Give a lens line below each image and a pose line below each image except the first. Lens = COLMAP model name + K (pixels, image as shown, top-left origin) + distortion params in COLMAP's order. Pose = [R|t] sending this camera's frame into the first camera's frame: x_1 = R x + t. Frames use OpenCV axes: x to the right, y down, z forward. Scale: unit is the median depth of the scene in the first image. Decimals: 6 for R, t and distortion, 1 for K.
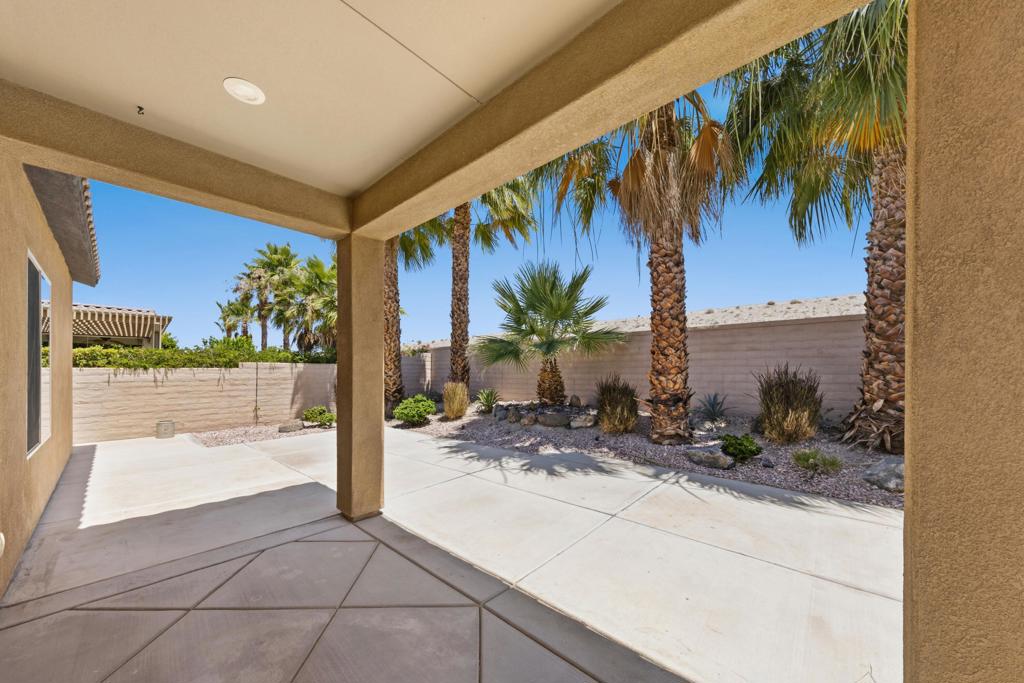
lens RADIAL K [[365.1, 0, 493.8], [0, 365.1, 371.9], [0, 0, 1]] dist [0.010087, -0.000008]
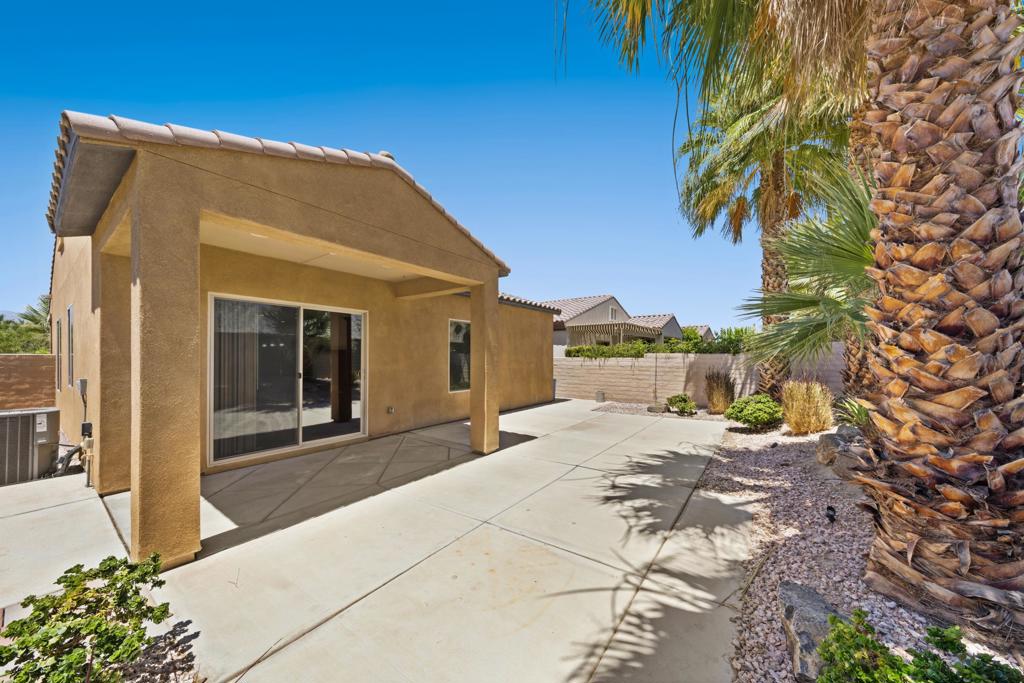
lens RADIAL K [[351.5, 0, 508.8], [0, 351.5, 348.7], [0, 0, 1]] dist [0.002760, 0.000040]
pose [[0.129427, -0.013566, -0.991496, 0.898598], [-0.008292, 0.999857, -0.014763, -0.039068], [0.991554, 0.010132, 0.129296, 0.664391]]
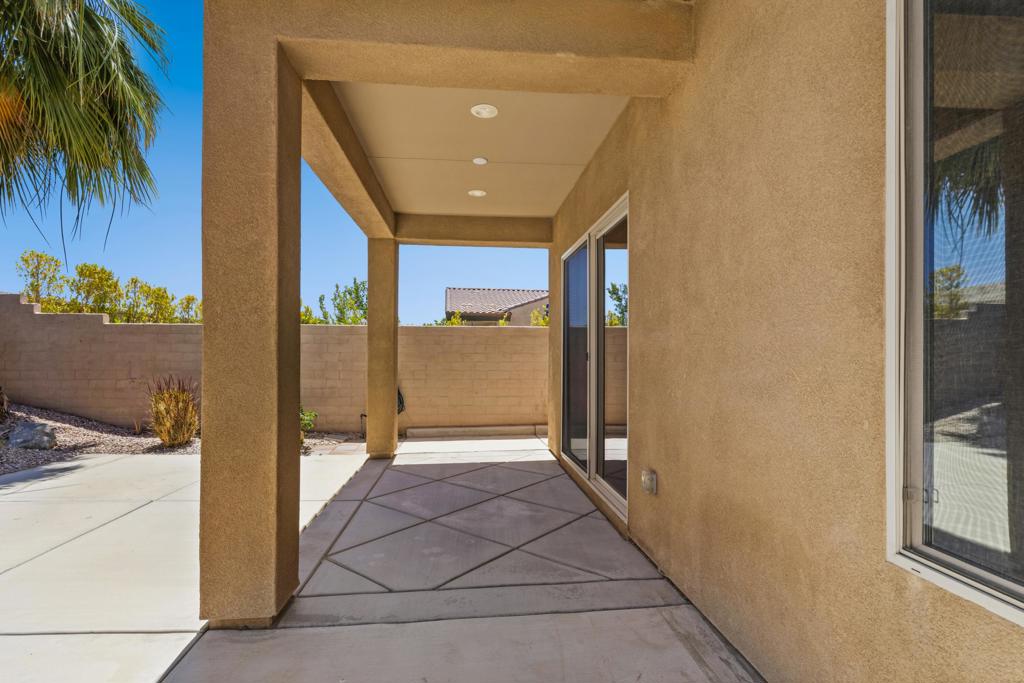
lens RADIAL K [[490.3, 0, 512.3], [0, 490.3, 357.5], [0, 0, 1]] dist [0.005138, 0.000637]
pose [[-0.757093, -0.001117, 0.653306, -0.783410], [0.002795, 0.999984, 0.004948, 0.032538], [-0.653301, 0.005572, -0.757078, 0.937536]]
